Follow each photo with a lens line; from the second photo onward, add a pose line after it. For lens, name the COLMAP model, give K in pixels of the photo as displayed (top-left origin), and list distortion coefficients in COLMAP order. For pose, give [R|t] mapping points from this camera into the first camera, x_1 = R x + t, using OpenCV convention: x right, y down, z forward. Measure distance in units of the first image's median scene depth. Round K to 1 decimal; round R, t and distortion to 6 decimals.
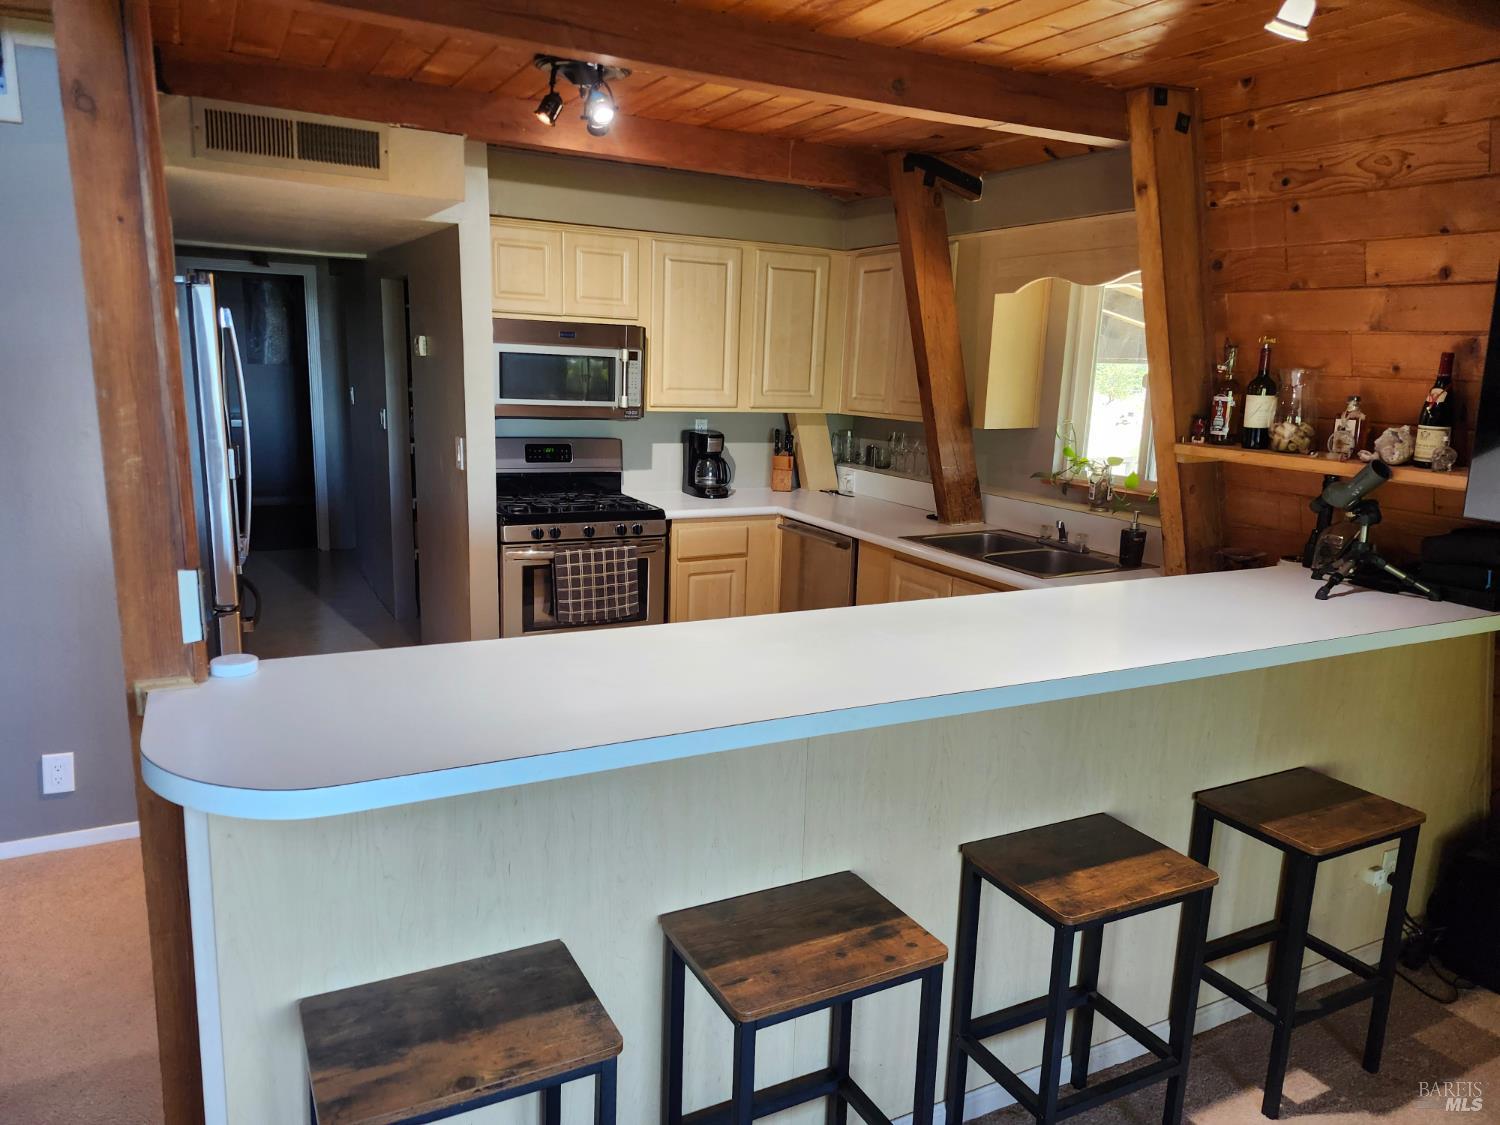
lens RADIAL K [[1063.3, 0, 753.3], [0, 1063.3, 597.6], [0, 0, 1]] dist [-0.002037, -0.001735]
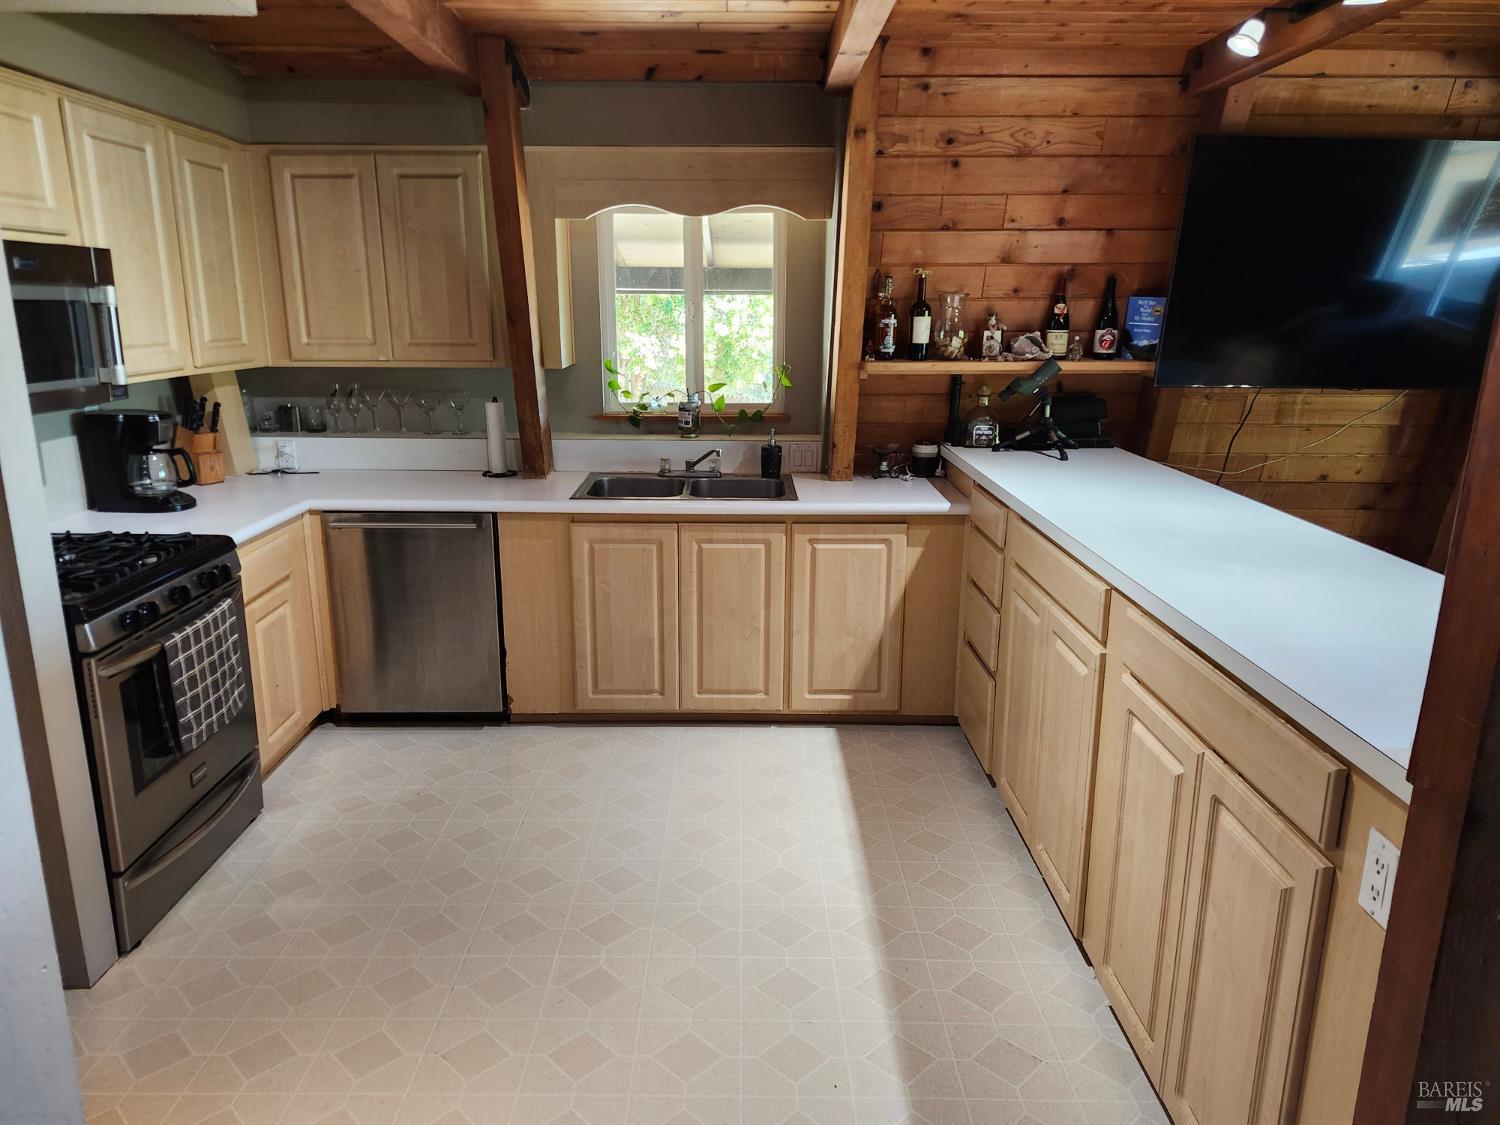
lens RADIAL K [[1027.3, 0, 750.0], [0, 1027.3, 562.5], [0, 0, 1]] dist [0.048389, -0.001819]
pose [[0.466909, -0.249726, 0.848312, -0.684118], [0.208016, 0.963395, 0.169113, -0.153246], [-0.859491, 0.097502, 0.501765, 0.575458]]
